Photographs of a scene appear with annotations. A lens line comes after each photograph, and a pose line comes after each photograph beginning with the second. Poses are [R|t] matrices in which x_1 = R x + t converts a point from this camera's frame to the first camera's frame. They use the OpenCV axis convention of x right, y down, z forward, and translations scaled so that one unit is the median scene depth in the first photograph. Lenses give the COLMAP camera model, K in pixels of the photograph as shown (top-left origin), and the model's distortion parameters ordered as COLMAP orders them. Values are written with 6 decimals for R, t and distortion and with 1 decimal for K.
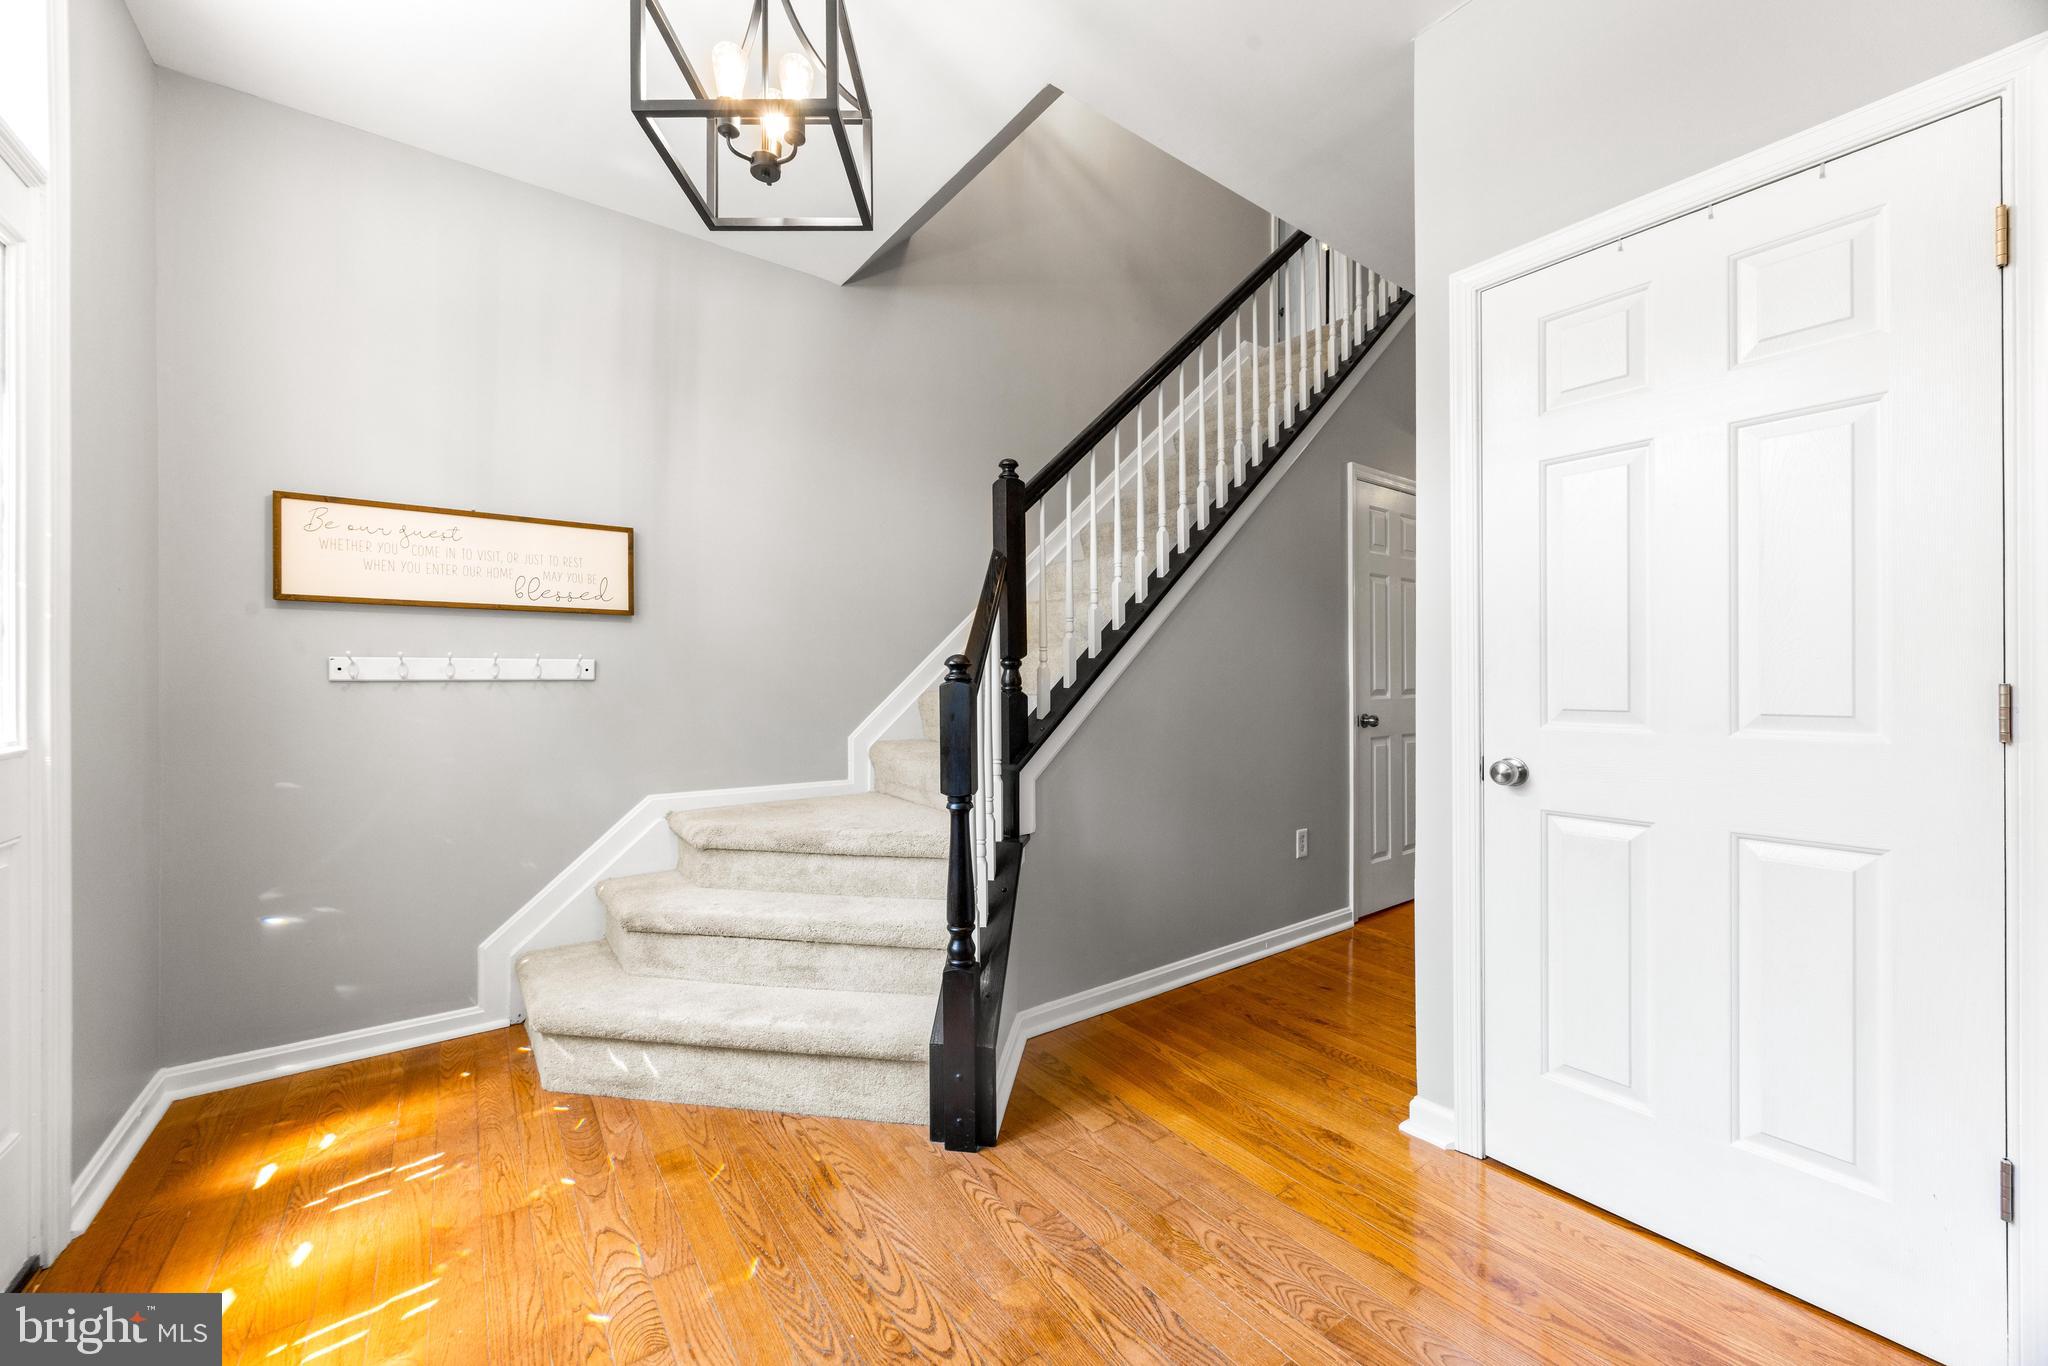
lens RADIAL K [[778.5, 0, 1020.7], [0, 778.5, 680.5], [0, 0, 1]] dist [-0.003744, 0.000553]
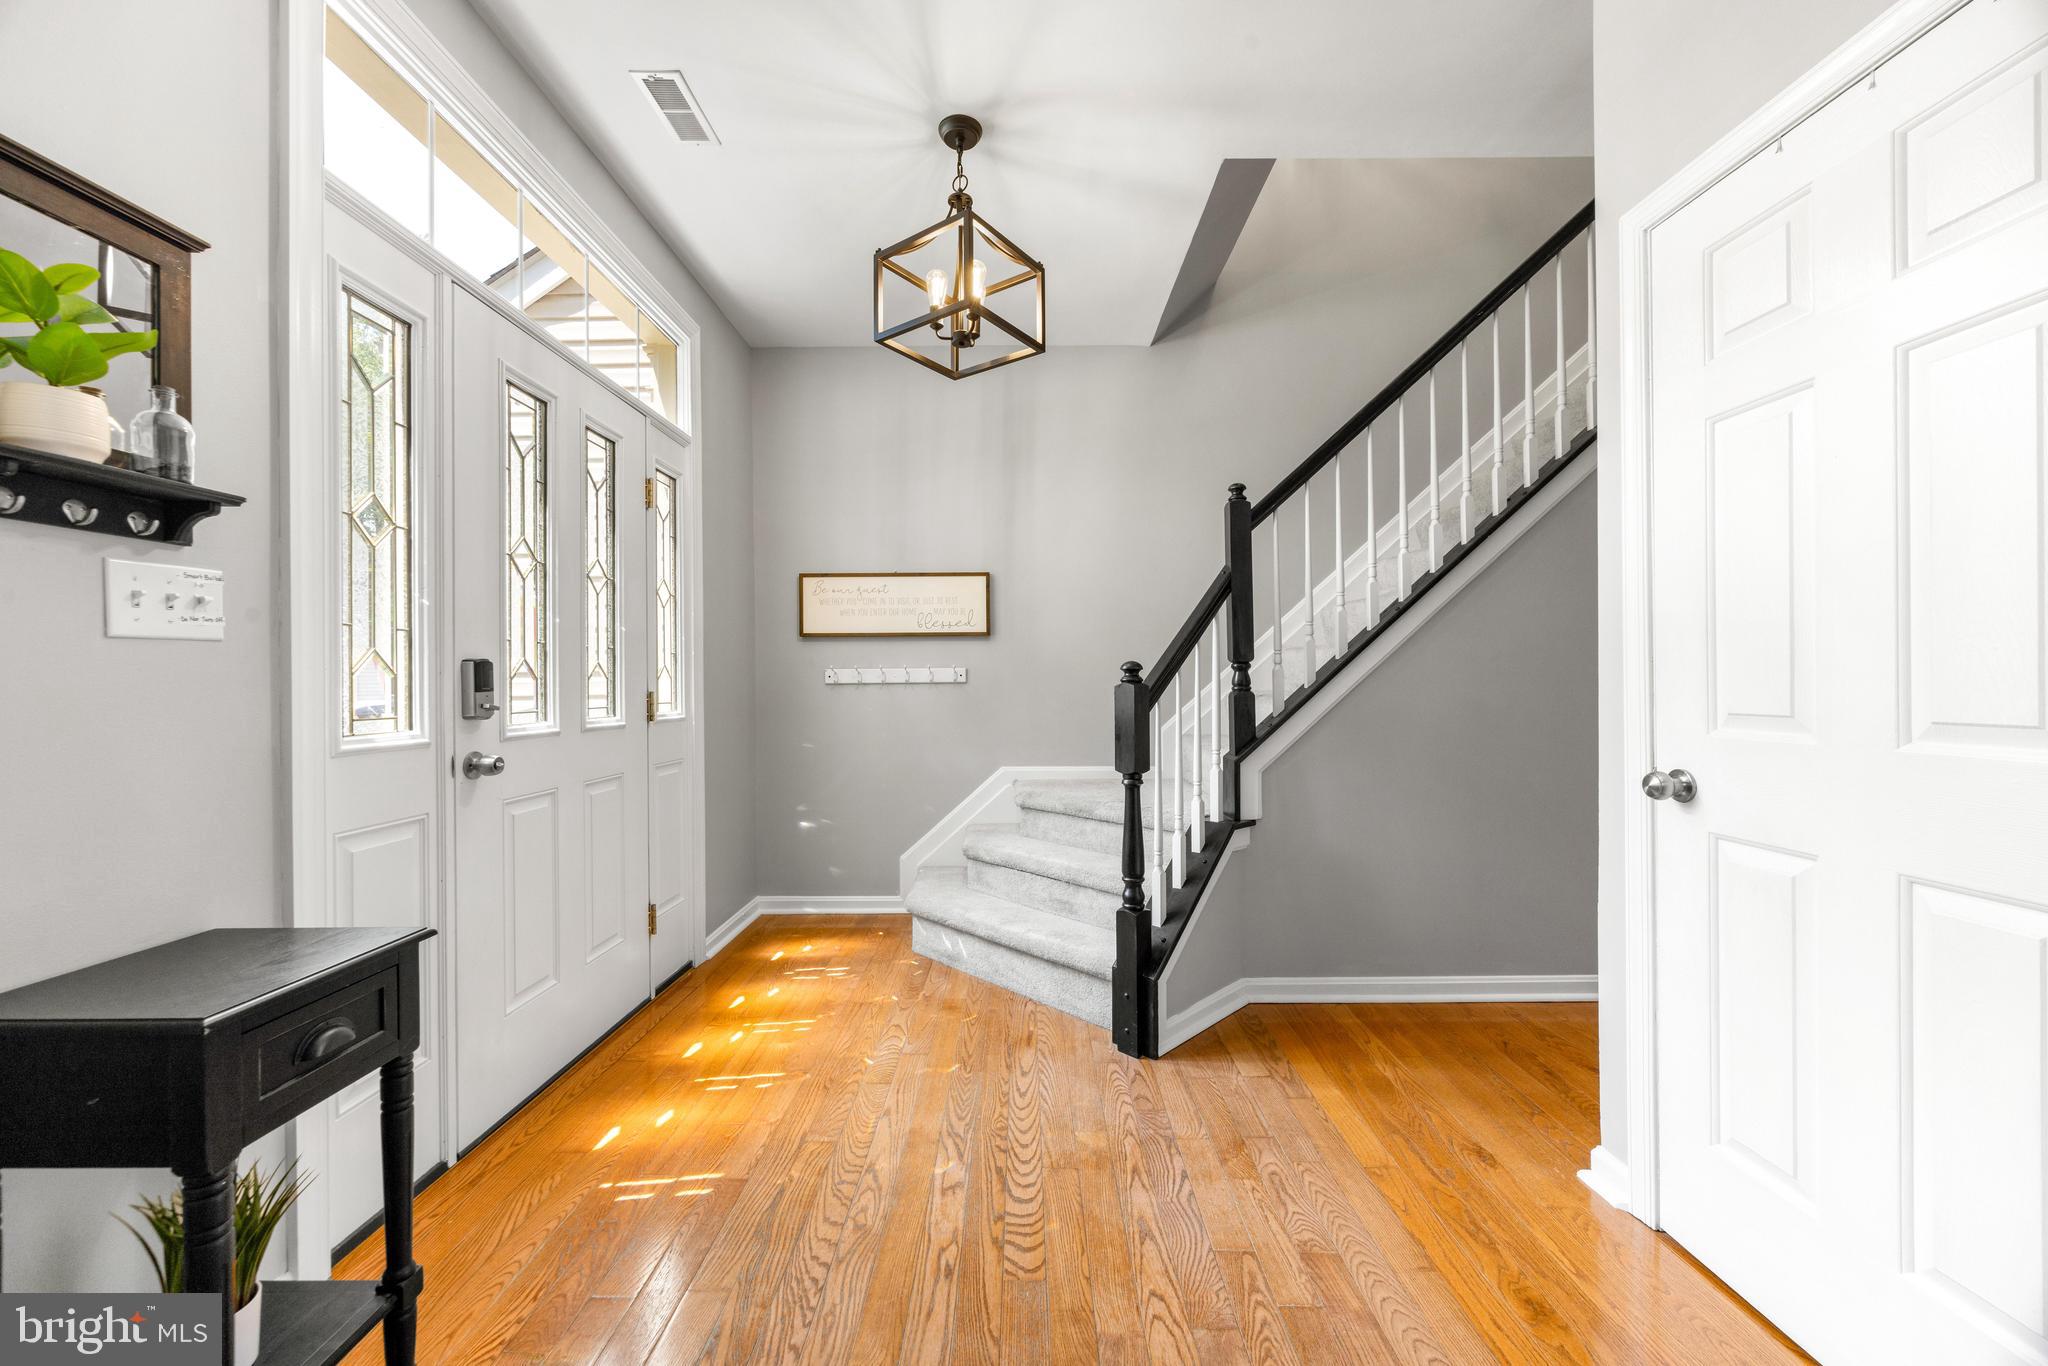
lens RADIAL K [[778.5, 0, 1016.3], [0, 778.5, 686.1], [0, 0, 1]] dist [-0.003744, 0.000553]
pose [[0.802190, -0.001358, -0.597067, 0.485426], [0.005104, 0.999976, 0.004584, -0.000183], [0.597047, -0.006725, 0.802178, -0.107682]]
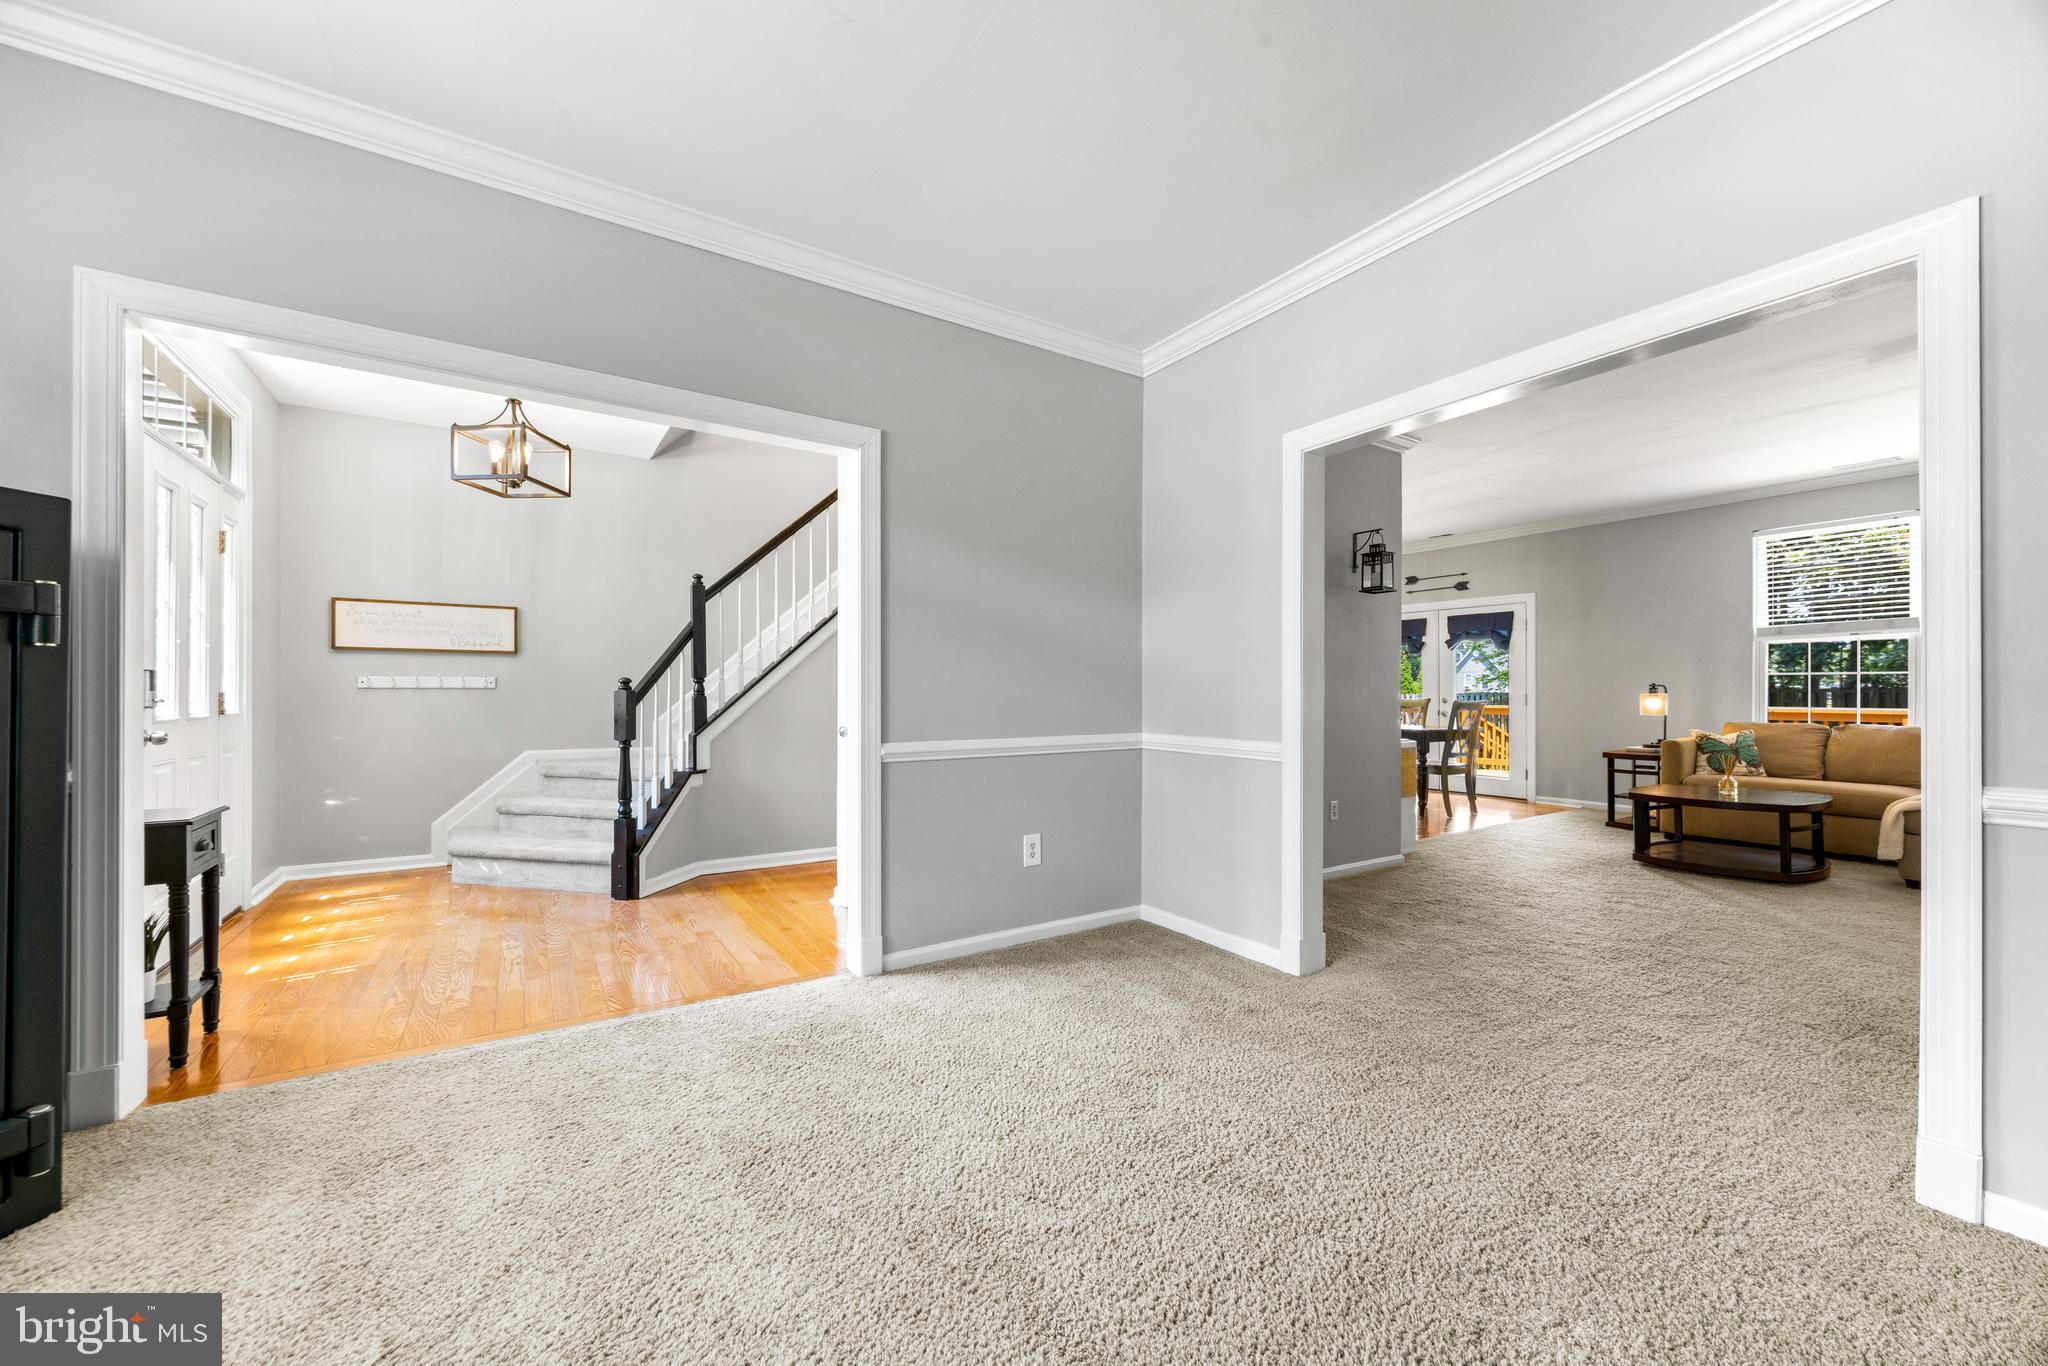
lens RADIAL K [[778.5, 0, 1021.1], [0, 778.5, 695.1], [0, 0, 1]] dist [-0.003744, 0.000553]
pose [[0.998367, 0.006790, -0.056717, 1.088639], [-0.006586, 0.999971, 0.003787, 0.000275], [0.056741, -0.003408, 0.998383, -1.058947]]
